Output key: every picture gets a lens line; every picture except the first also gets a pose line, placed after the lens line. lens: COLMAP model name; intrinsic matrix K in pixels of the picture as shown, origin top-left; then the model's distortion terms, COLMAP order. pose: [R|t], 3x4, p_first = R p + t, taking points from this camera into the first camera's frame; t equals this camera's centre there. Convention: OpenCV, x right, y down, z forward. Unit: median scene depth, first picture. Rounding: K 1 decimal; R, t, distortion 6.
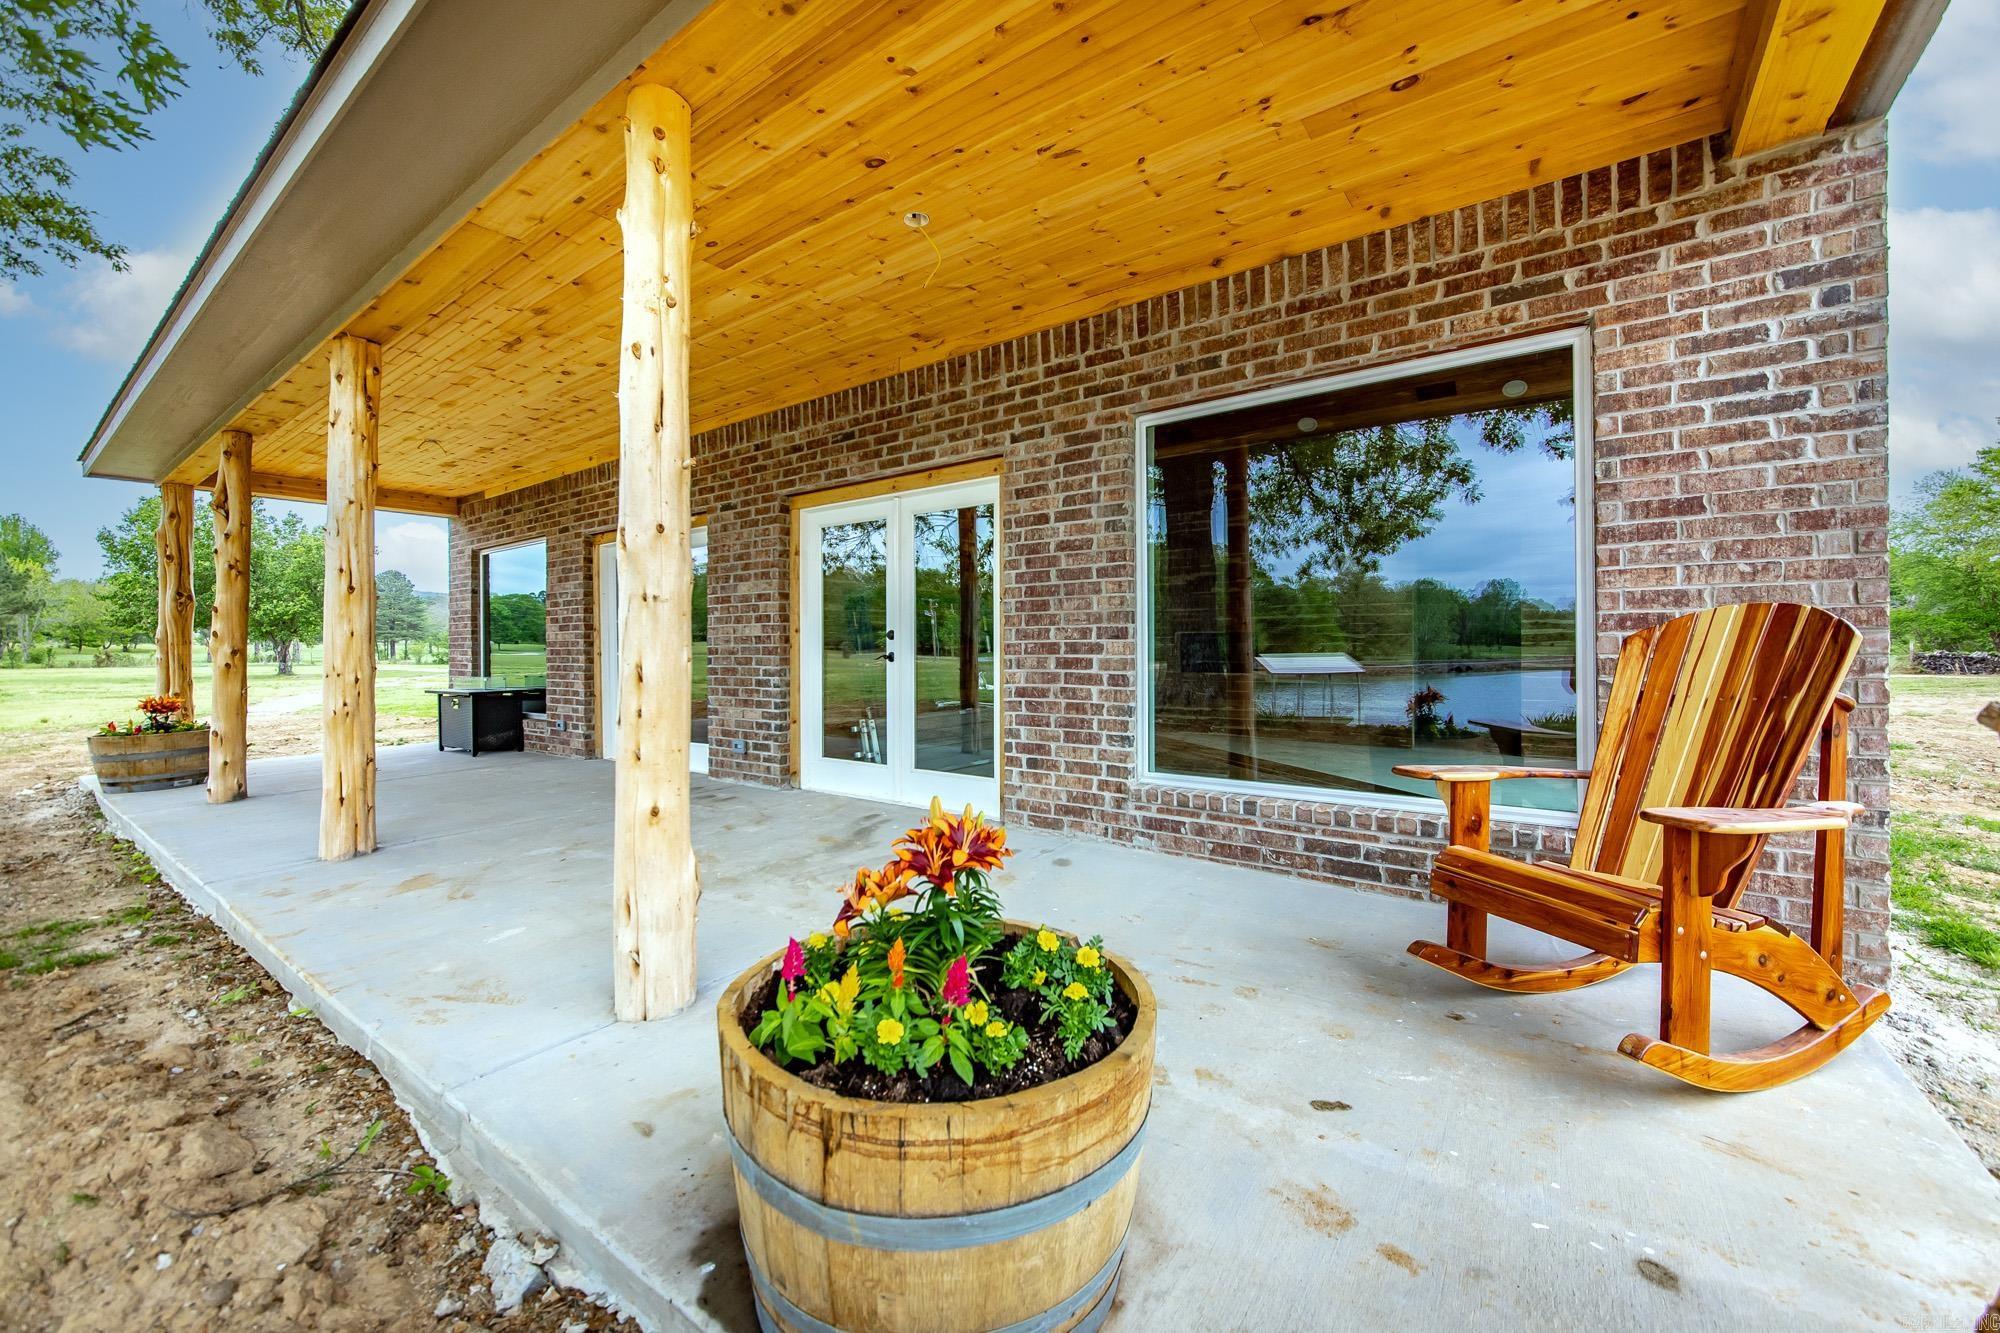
lens RADIAL K [[768.4, 0, 996.6], [0, 768.4, 653.6], [0, 0, 1]] dist [-0.005958, -0.000136]
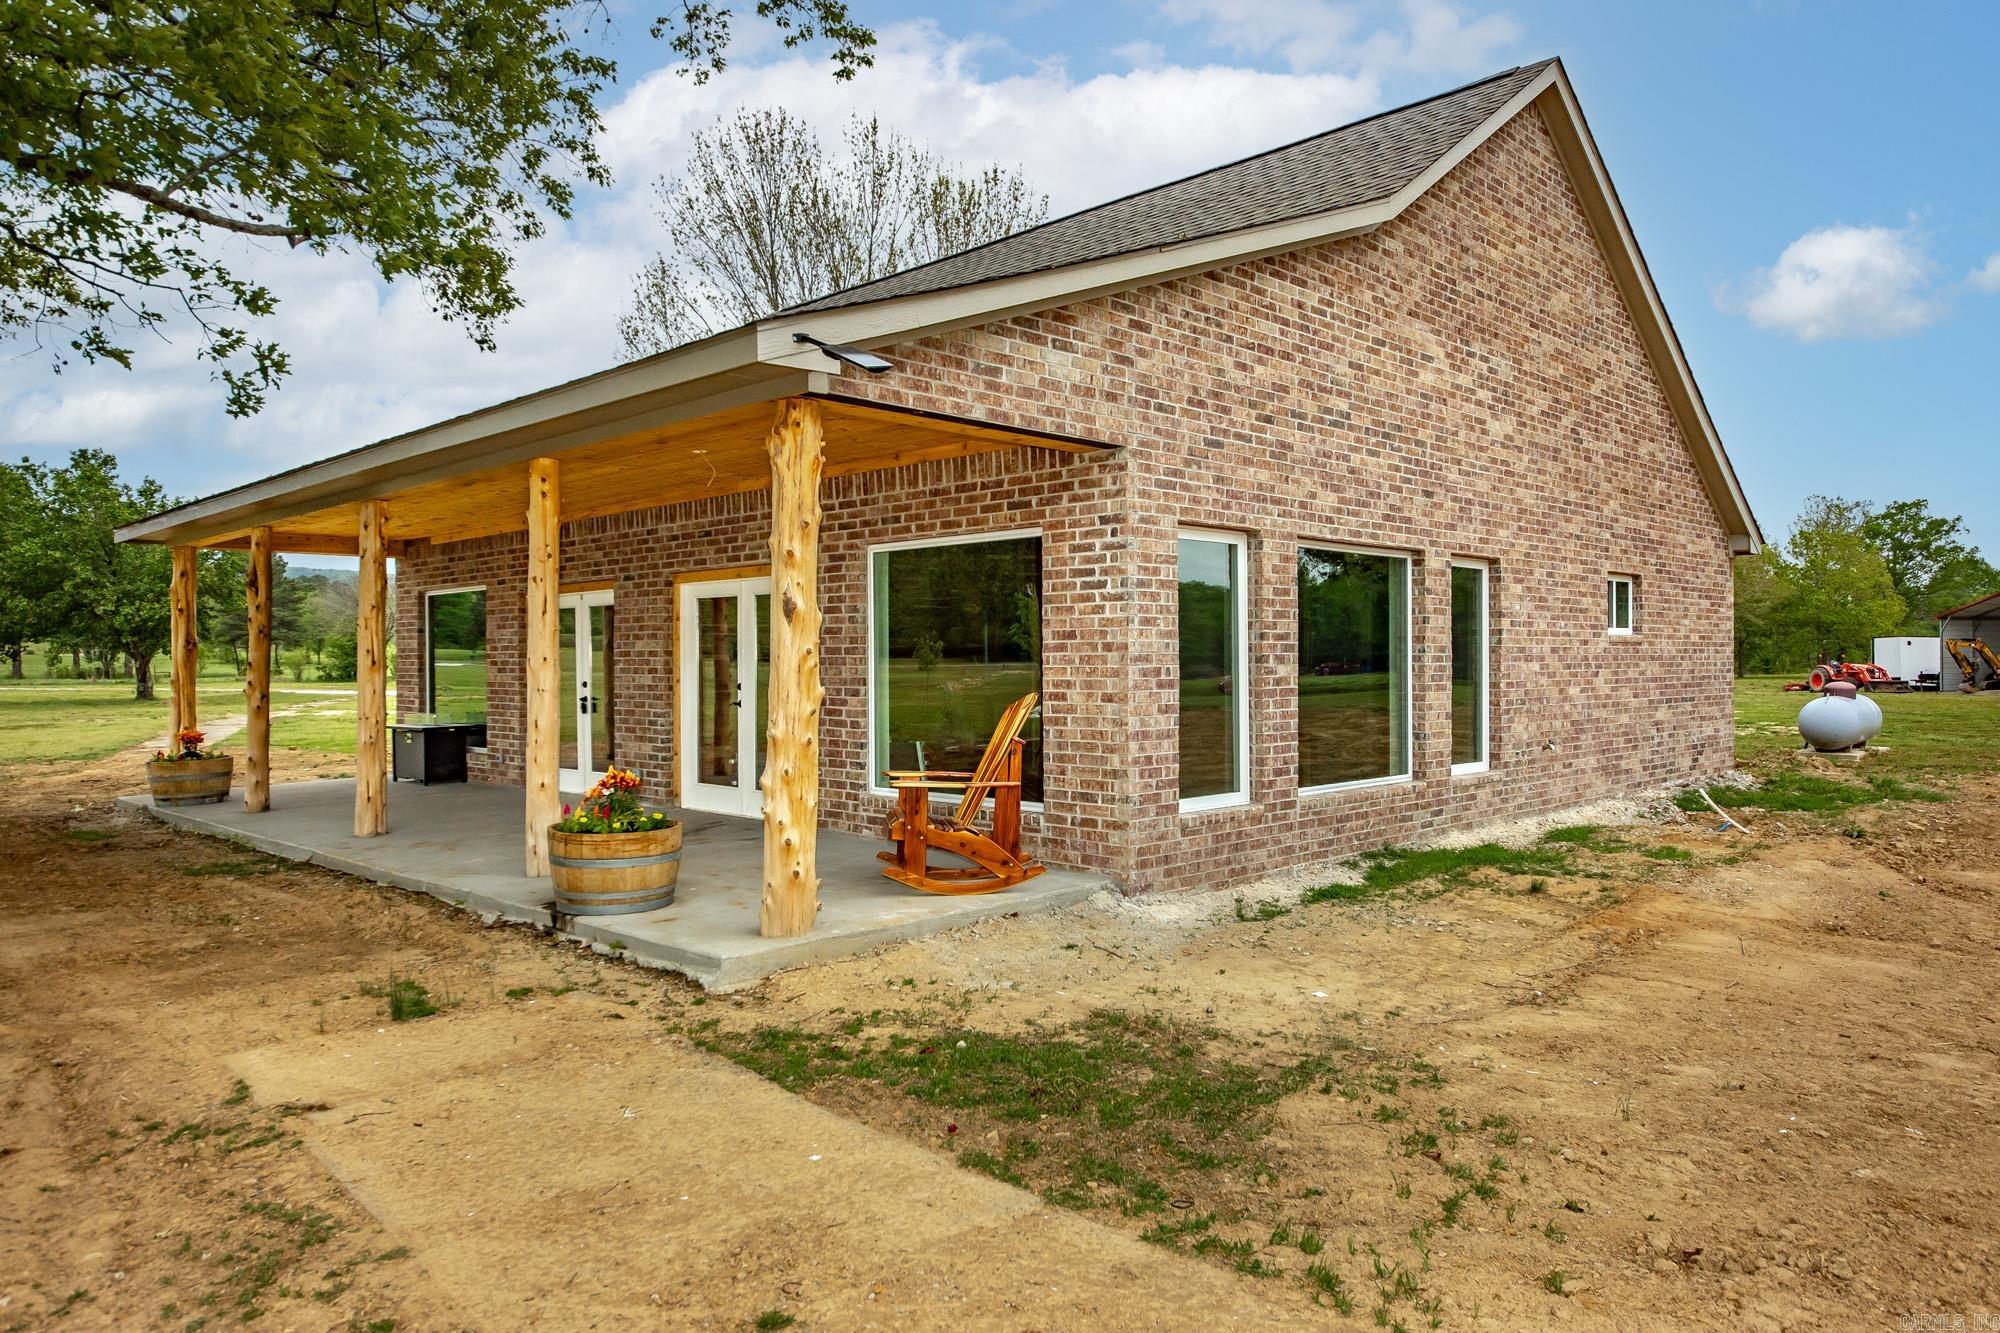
lens RADIAL K [[1284.6, 0, 1000.0], [0, 1284.6, 666.5], [0, 0, 1]] dist [0.002700, 0.000881]
pose [[0.990068, -0.000916, -0.140583, 0.549311], [0.001441, 0.999992, 0.003634, -0.060091], [0.140579, -0.003801, 0.990062, -0.988812]]
